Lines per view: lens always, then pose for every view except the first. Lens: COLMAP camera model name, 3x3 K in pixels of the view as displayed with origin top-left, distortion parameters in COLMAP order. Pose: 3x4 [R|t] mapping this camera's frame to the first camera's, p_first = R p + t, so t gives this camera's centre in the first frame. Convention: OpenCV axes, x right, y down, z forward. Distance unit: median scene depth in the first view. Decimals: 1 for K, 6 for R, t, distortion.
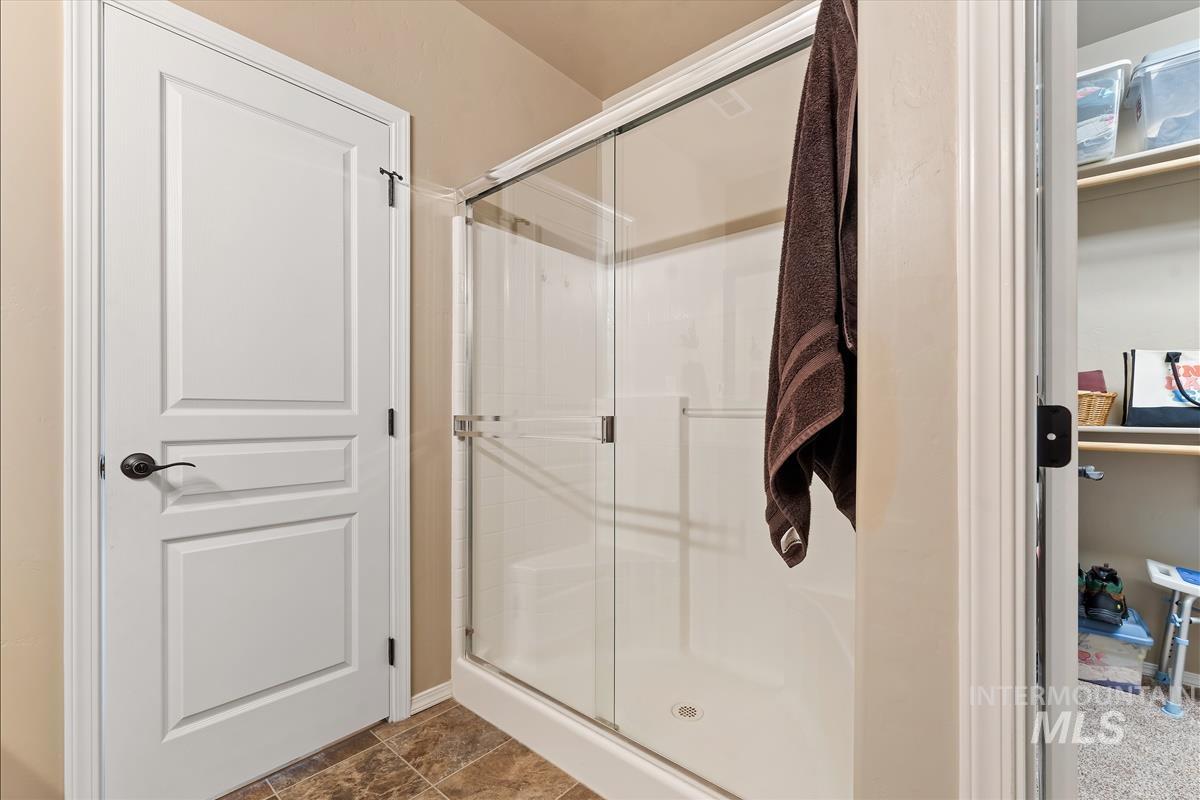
lens RADIAL K [[522.7, 0, 603.6], [0, 522.7, 416.2], [0, 0, 1]] dist [0.003902, -0.000464]
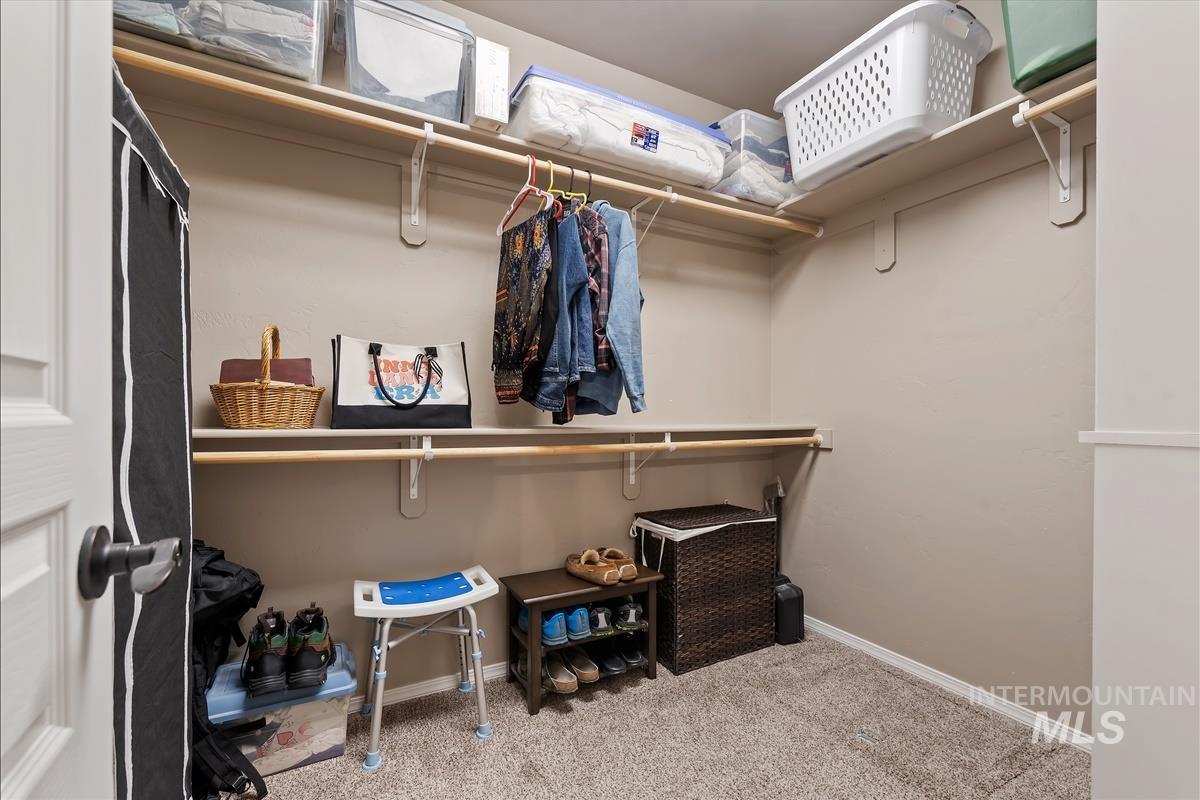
lens RADIAL K [[522.7, 0, 602.8], [0, 522.7, 410.6], [0, 0, 1]] dist [0.003902, -0.000464]
pose [[0.360999, 0.003402, 0.932560, 0.403878], [0.001521, 0.999990, -0.004237, -0.004882], [-0.932565, 0.002948, 0.360990, 0.326646]]
